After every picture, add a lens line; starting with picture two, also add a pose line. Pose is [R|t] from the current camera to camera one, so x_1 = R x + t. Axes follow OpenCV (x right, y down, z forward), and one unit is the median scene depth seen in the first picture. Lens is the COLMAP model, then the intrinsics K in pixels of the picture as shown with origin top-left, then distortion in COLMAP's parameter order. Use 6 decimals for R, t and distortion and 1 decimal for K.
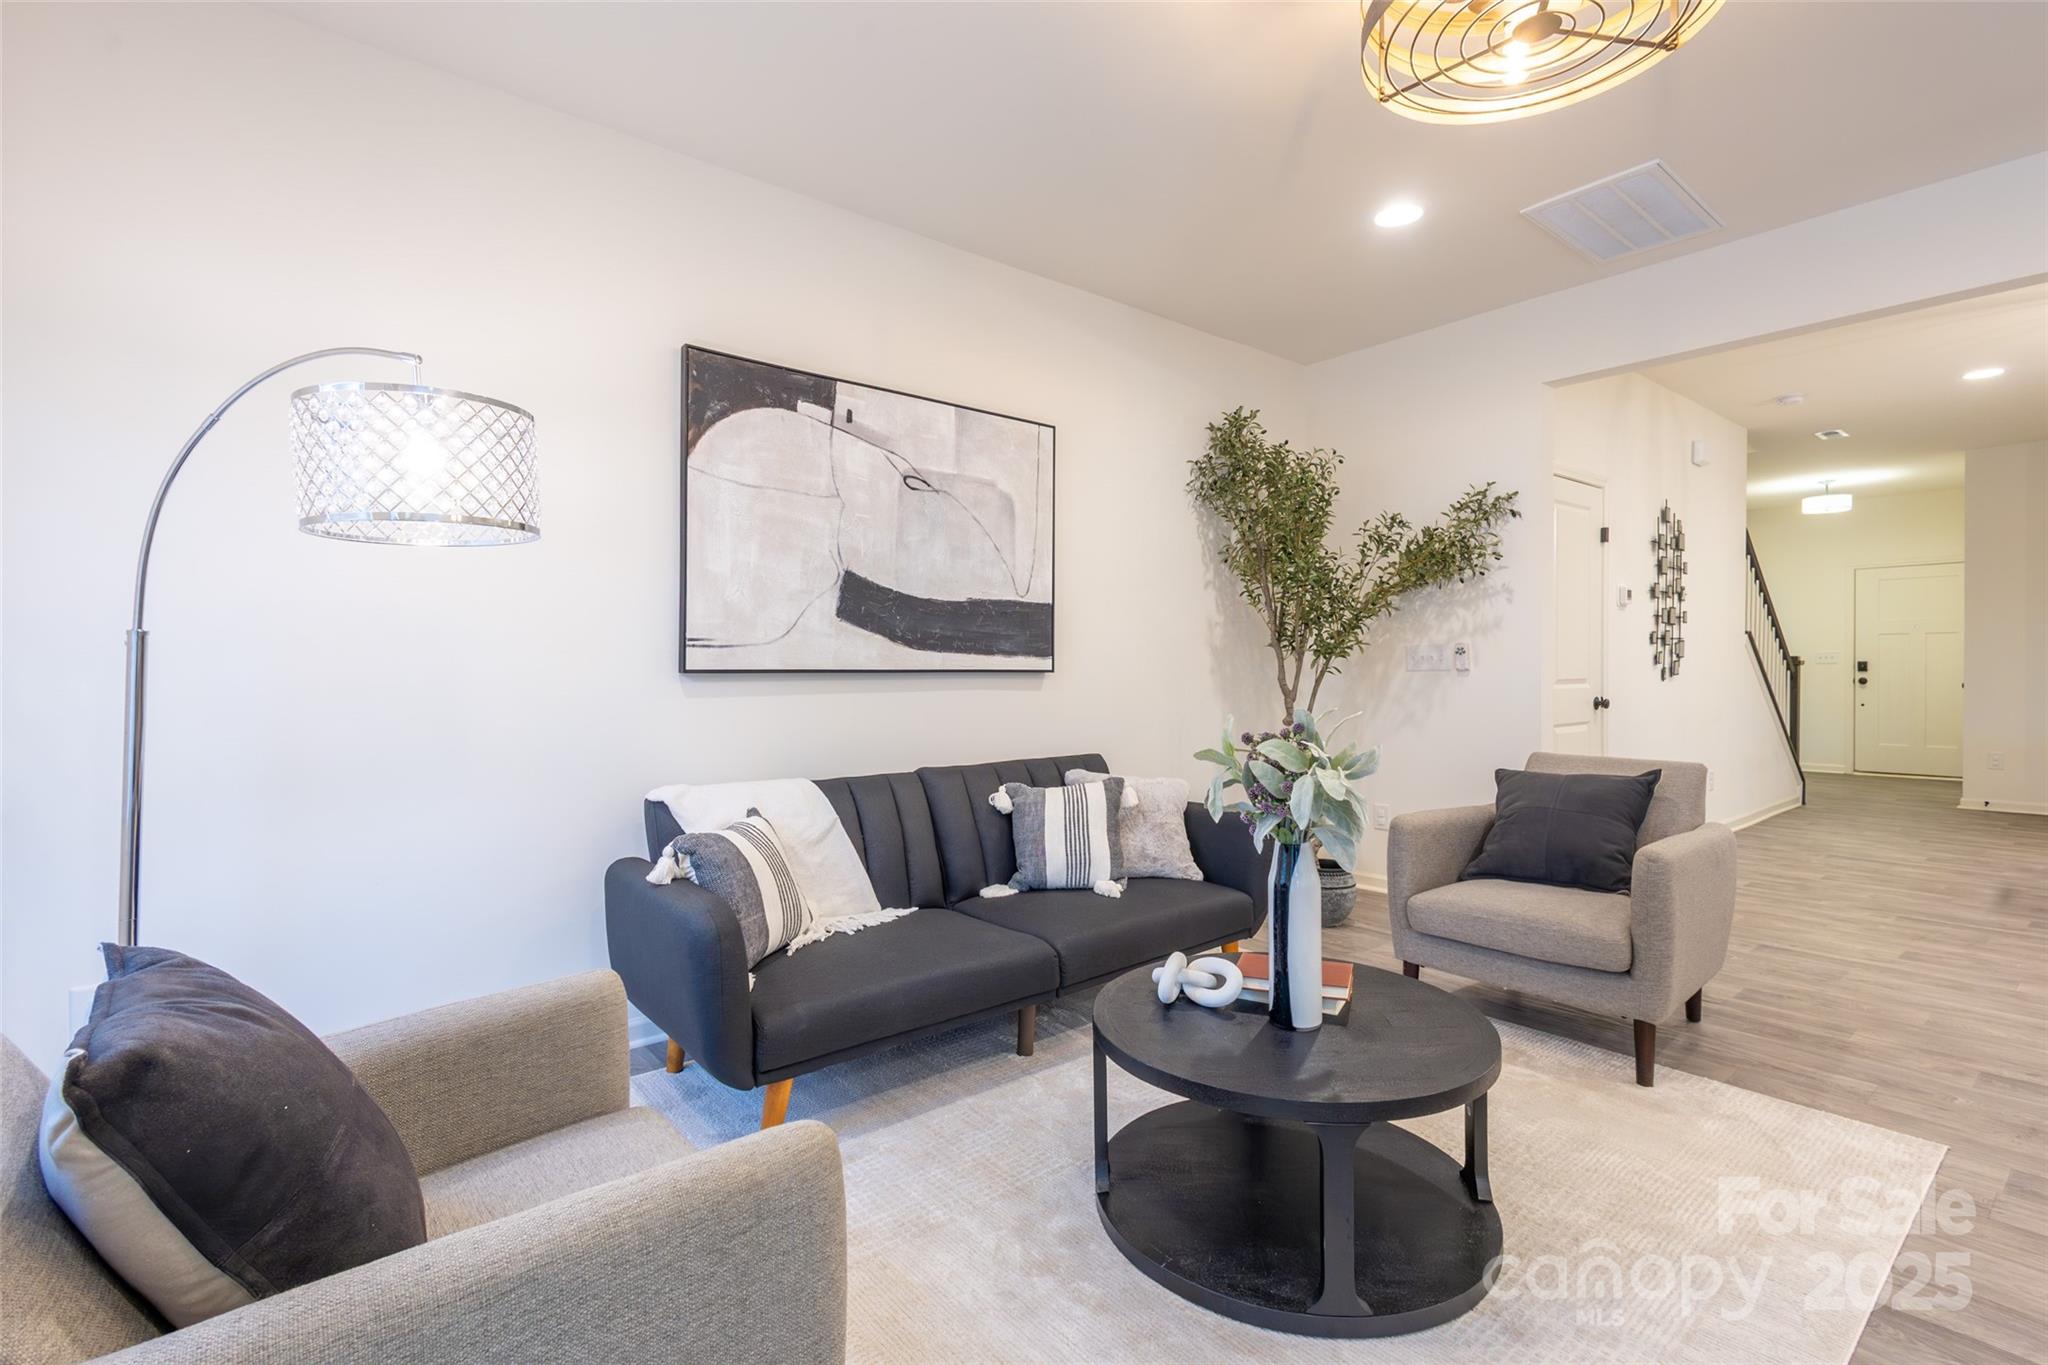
lens RADIAL K [[937.6, 0, 1024.0], [0, 937.6, 682.5], [0, 0, 1]] dist [0.004915, 0.000043]
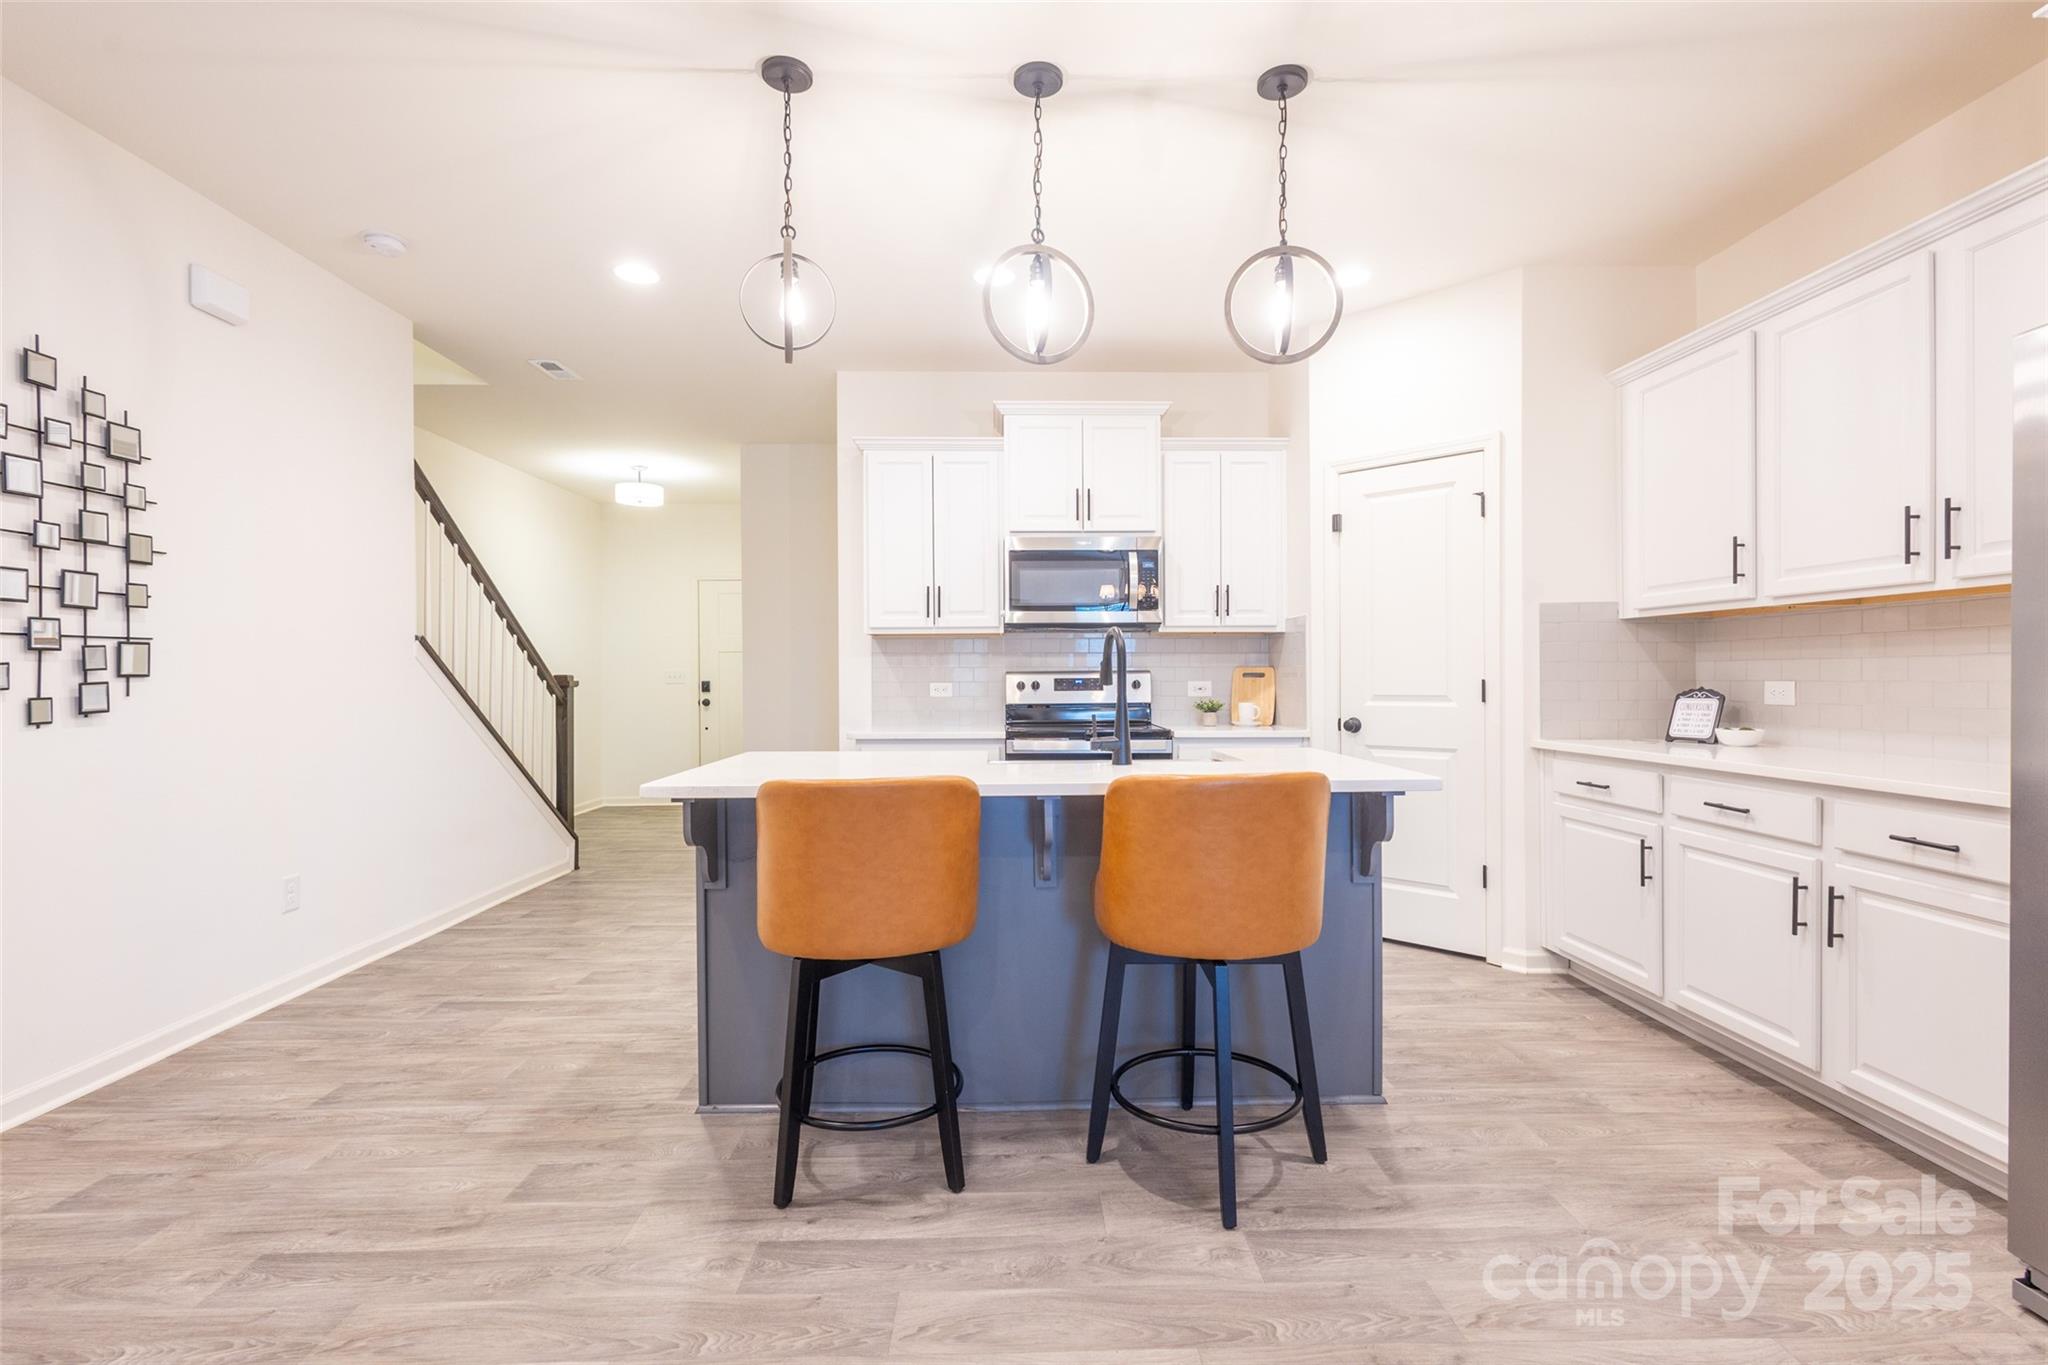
lens RADIAL K [[937.6, 0, 1024.0], [0, 937.6, 682.5], [0, 0, 1]] dist [0.004915, 0.000043]
pose [[0.612016, -0.001889, 0.790843, 0.967986], [0.016484, 0.999810, -0.010368, -0.017147], [-0.790674, 0.019382, 0.611931, 0.526394]]
